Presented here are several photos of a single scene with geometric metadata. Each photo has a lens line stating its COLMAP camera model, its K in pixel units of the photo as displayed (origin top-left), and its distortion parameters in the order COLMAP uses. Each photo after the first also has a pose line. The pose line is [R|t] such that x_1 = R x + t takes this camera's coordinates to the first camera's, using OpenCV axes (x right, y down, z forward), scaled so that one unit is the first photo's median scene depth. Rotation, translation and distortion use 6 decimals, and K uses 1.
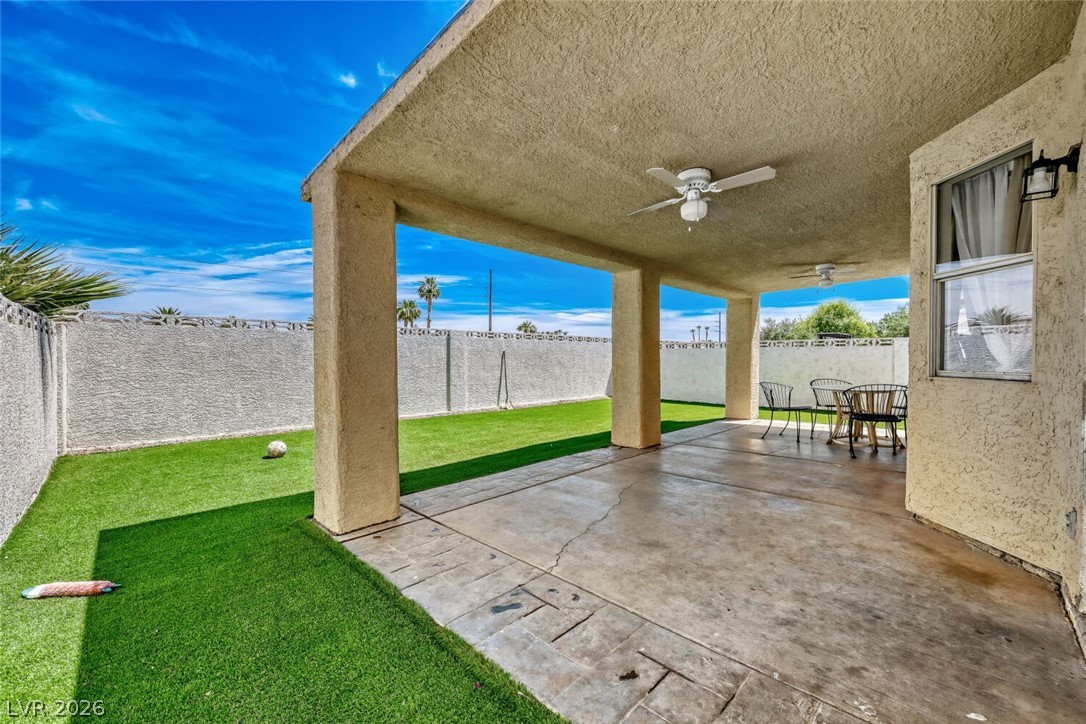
lens RADIAL K [[424.6, 0, 545.5], [0, 424.6, 360.6], [0, 0, 1]] dist [0.003237, 0.000255]
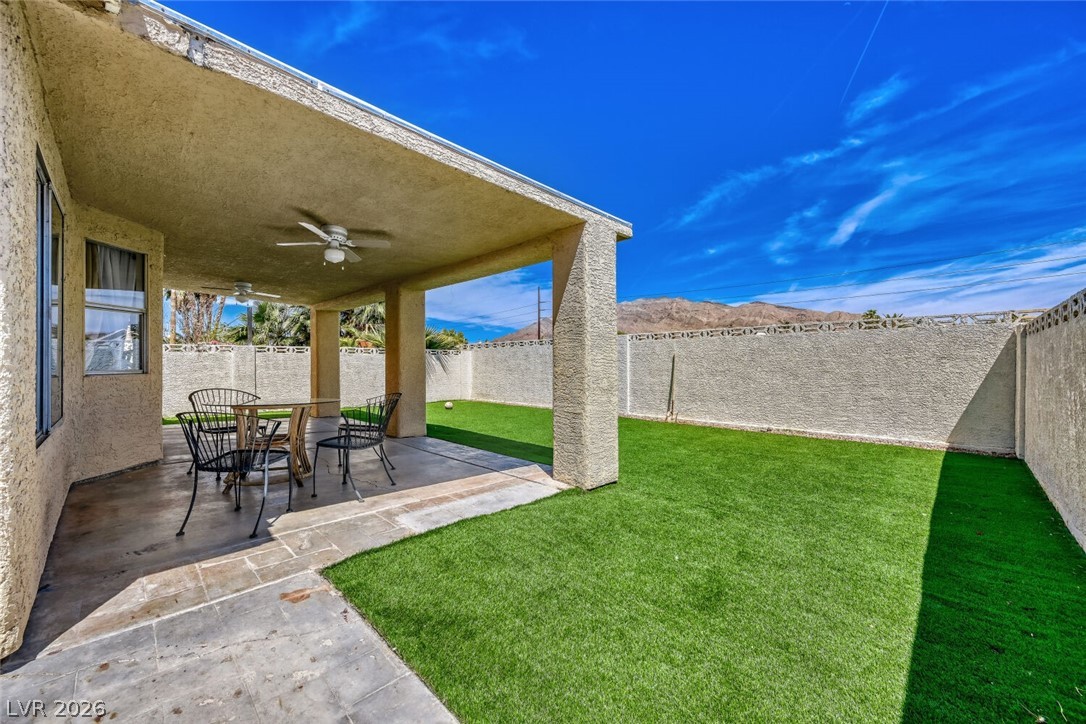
lens RADIAL K [[424.6, 0, 545.5], [0, 424.6, 366.8], [0, 0, 1]] dist [0.003237, 0.000255]
pose [[0.014141, -0.003337, -0.999894, 0.802838], [-0.010358, 0.999940, -0.003483, 0.010720], [0.999846, 0.010406, 0.014105, 0.790948]]
